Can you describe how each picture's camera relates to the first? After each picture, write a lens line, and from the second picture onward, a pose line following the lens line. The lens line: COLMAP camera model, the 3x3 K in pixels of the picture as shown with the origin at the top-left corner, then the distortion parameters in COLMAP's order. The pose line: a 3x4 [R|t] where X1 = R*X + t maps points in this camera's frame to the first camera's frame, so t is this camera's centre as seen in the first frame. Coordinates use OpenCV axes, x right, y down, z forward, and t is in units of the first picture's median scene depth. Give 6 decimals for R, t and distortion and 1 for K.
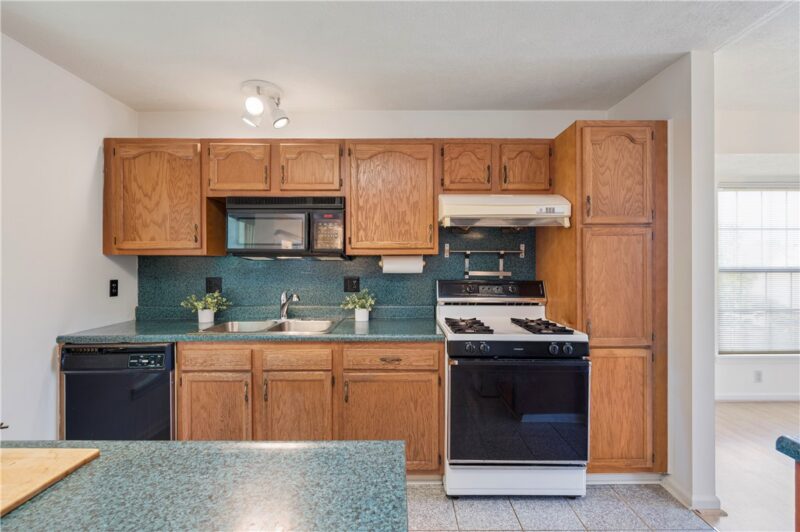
lens RADIAL K [[371.0, 0, 400.0], [0, 371.0, 266.0], [0, 0, 1]] dist [-0.000614, -0.000037]
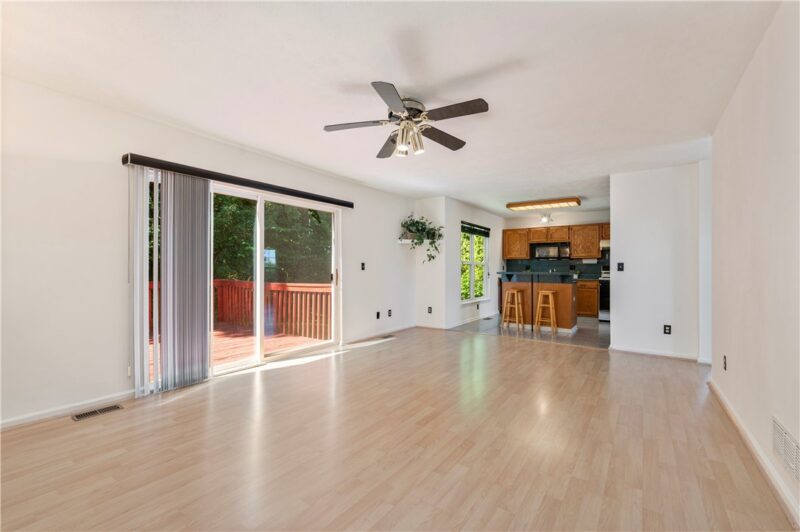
lens RADIAL K [[345.5, 0, 400.0], [0, 345.5, 266.0], [0, 0, 1]] dist [0.000193, 0.000000]
pose [[0.818321, -0.003519, -0.574750, 0.417225], [-0.004588, 0.999909, -0.012653, 0.092253], [0.574743, 0.012991, 0.818231, -2.621075]]
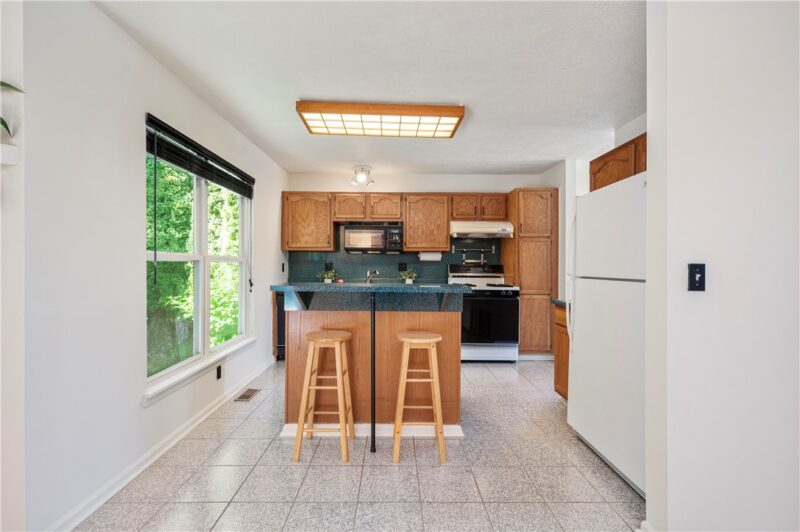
lens RADIAL K [[371.0, 0, 400.0], [0, 371.0, 266.0], [0, 0, 1]] dist [-0.000614, -0.000037]
pose [[0.999824, 0.004061, 0.018296, -0.201640], [-0.004063, 0.999992, 0.000099, 0.051251], [-0.018296, -0.000173, 0.999833, -0.991132]]
